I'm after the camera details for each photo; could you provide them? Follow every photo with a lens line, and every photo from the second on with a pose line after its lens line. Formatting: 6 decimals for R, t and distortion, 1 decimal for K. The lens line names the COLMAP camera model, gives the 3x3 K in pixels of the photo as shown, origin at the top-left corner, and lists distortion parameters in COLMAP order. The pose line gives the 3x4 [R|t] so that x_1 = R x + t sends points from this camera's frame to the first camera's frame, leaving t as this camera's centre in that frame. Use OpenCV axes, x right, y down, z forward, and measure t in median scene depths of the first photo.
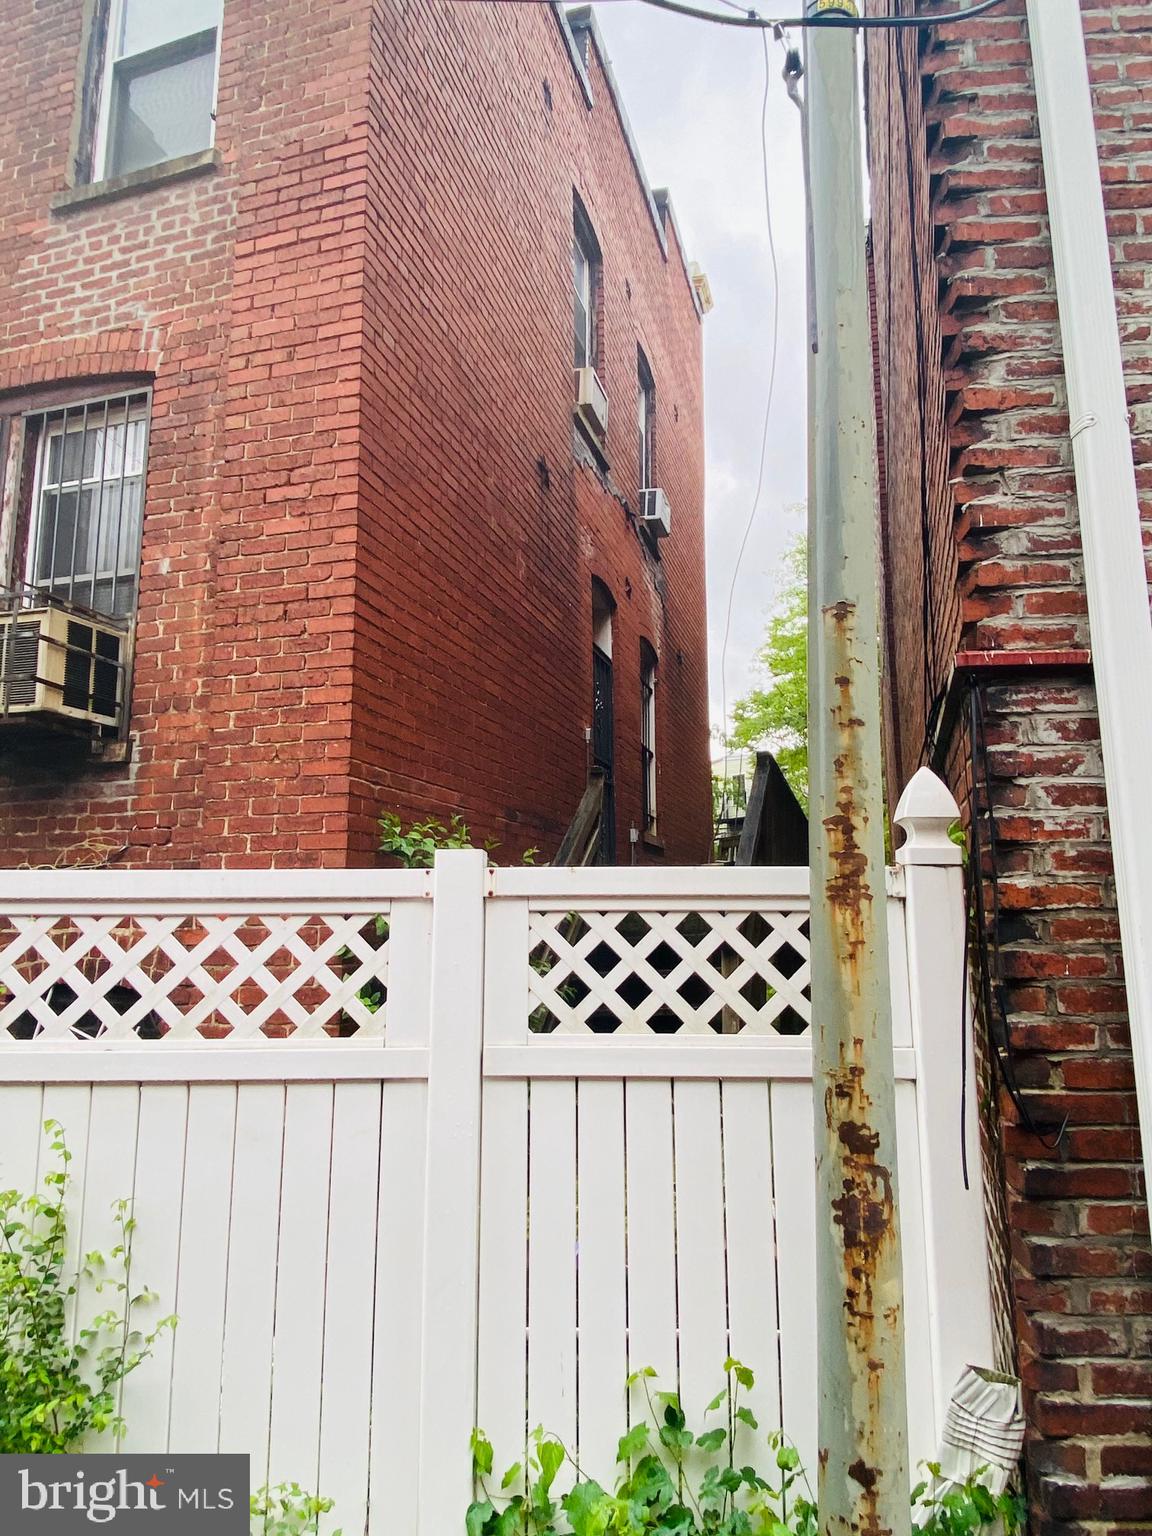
lens RADIAL K [[935.5, 0, 575.0], [0, 935.5, 705.2], [0, 0, 1]] dist [0.050382, -0.046346]
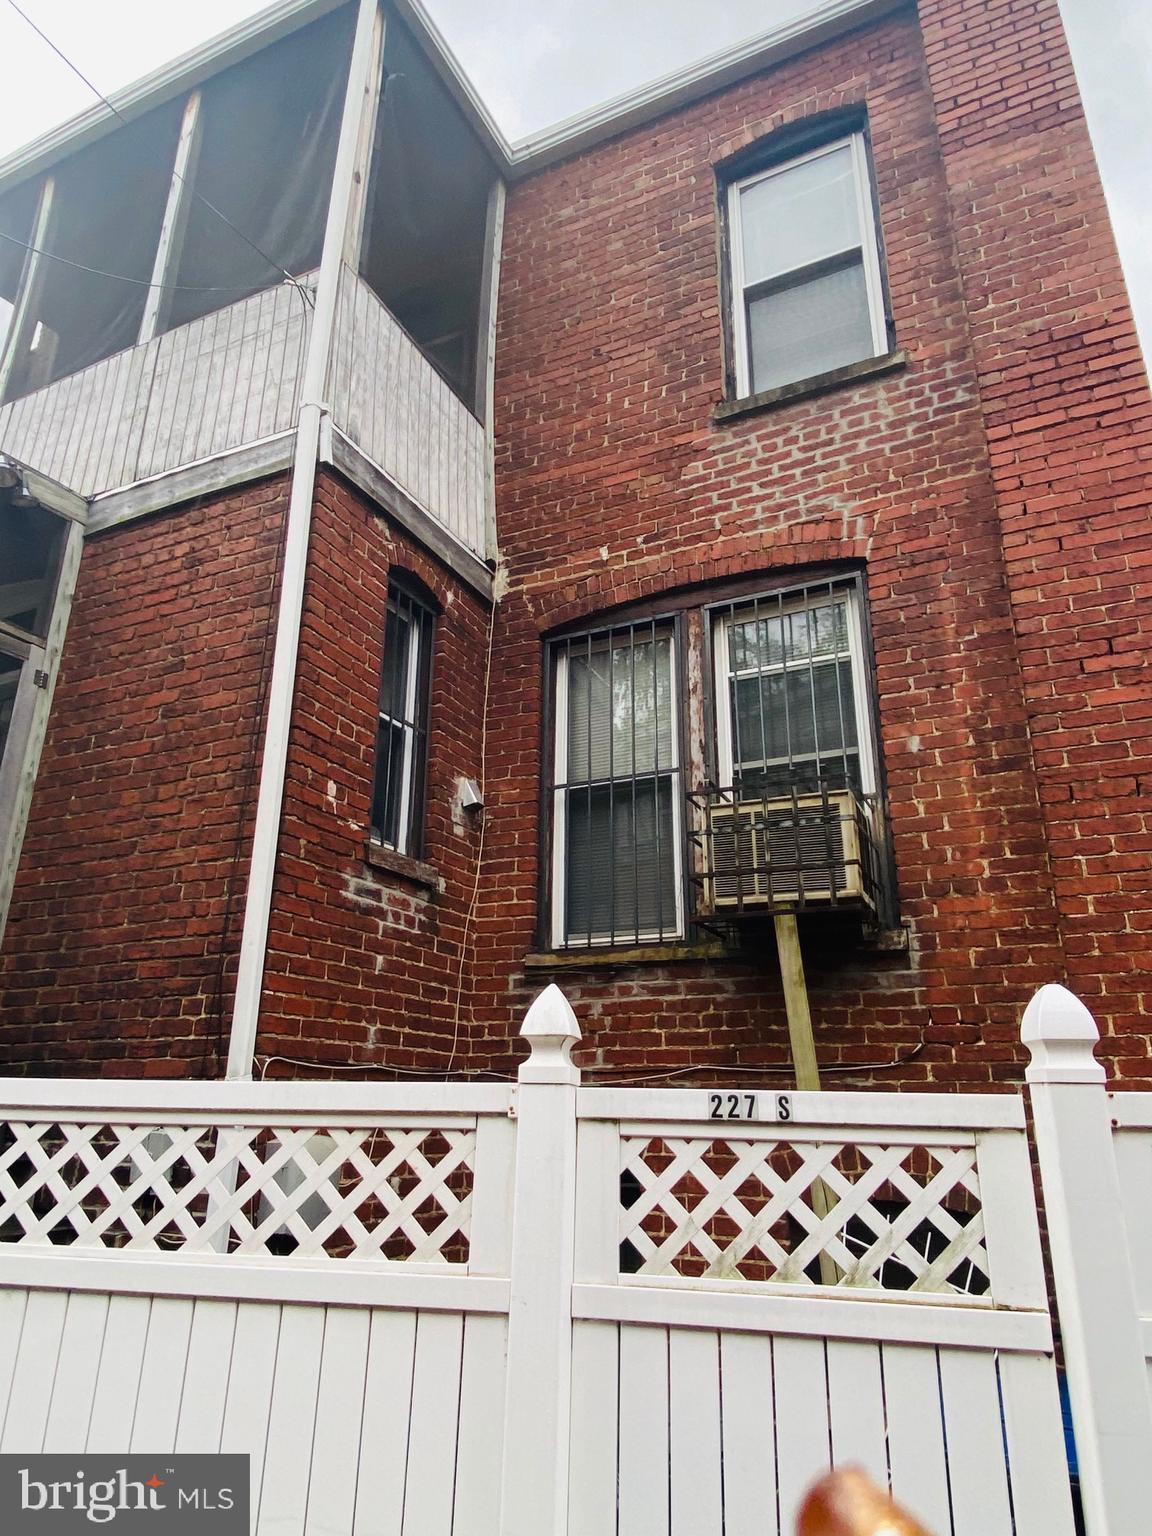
lens RADIAL K [[935.5, 0, 569.5], [0, 935.5, 757.4], [0, 0, 1]] dist [0.050382, -0.046346]
pose [[0.992152, -0.022408, -0.123016, -0.637065], [0.002668, 0.987381, -0.158339, 0.017127], [0.125012, 0.156768, 0.979692, 0.008703]]
